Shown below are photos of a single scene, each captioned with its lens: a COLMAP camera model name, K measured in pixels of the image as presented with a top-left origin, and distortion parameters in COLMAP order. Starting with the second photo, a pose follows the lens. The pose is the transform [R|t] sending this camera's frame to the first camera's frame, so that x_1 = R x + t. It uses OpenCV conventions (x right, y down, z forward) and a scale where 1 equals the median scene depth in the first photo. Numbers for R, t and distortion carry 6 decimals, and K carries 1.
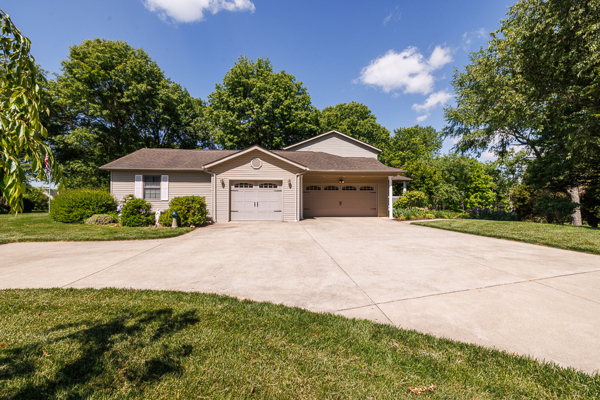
lens RADIAL K [[256.2, 0, 300.0], [0, 256.2, 200.0], [0, 0, 1]] dist [0.001176, 0.000150]
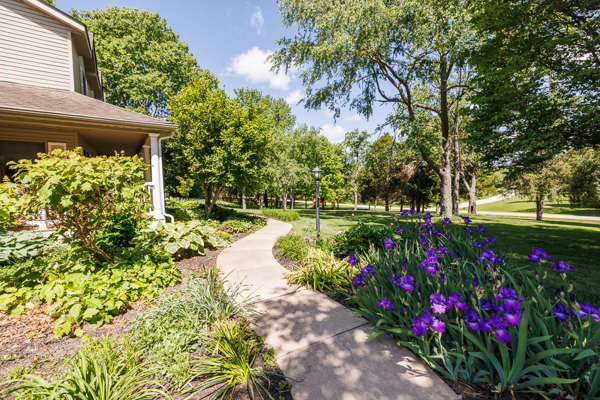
lens RADIAL K [[256.2, 0, 300.0], [0, 256.2, 200.0], [0, 0, 1]] dist [0.001176, 0.000150]
pose [[0.872189, -0.052458, 0.486347, 0.176022], [0.020314, 0.997260, 0.071134, -0.006009], [-0.488746, -0.052162, 0.870865, 0.281471]]
